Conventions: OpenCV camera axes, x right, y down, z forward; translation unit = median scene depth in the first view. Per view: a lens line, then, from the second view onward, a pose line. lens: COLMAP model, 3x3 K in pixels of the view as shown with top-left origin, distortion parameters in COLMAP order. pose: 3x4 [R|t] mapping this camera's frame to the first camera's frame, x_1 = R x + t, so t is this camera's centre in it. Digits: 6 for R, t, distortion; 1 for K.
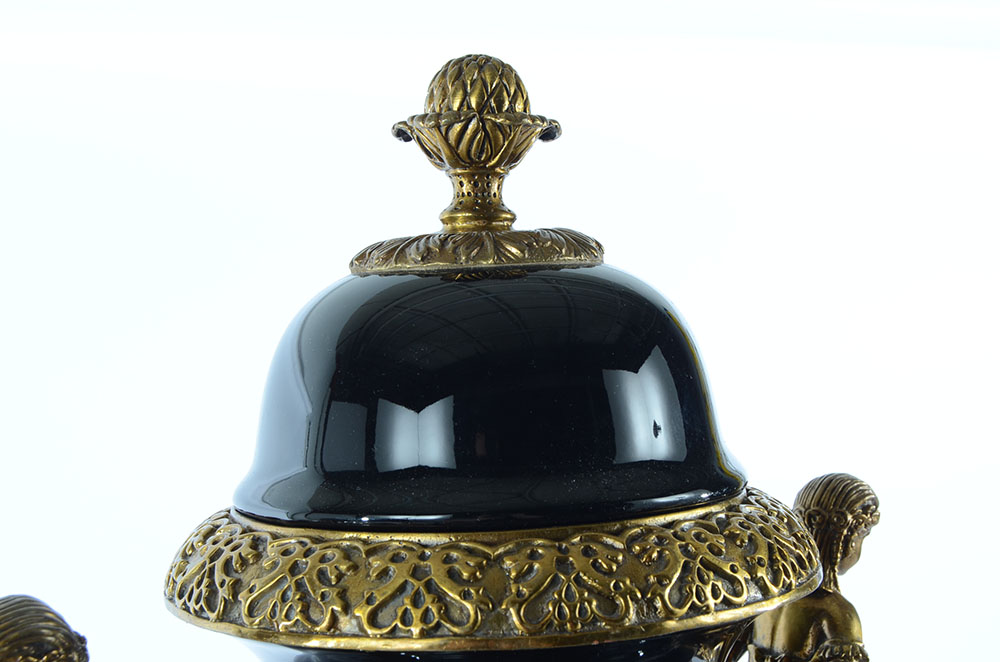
lens RADIAL K [[1648.5, 0, 500.0], [0, 1648.5, 331.0], [0, 0, 1]] dist [0.154254, -0.008695]
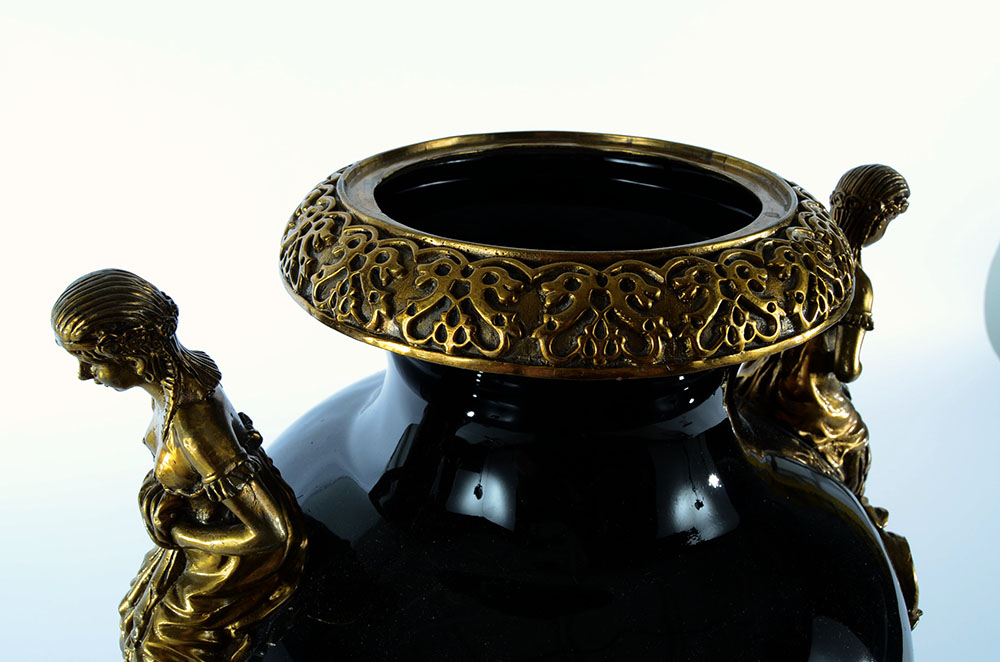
lens RADIAL K [[864.3, 0, 500.0], [0, 864.3, 331.0], [0, 0, 1]] dist [-0.077589, 0.000207]
pose [[0.982114, 0.118170, -0.146588, 0.057712], [-0.049415, 0.913007, 0.404940, -0.049280], [0.181688, -0.390454, 0.902516, 0.500851]]
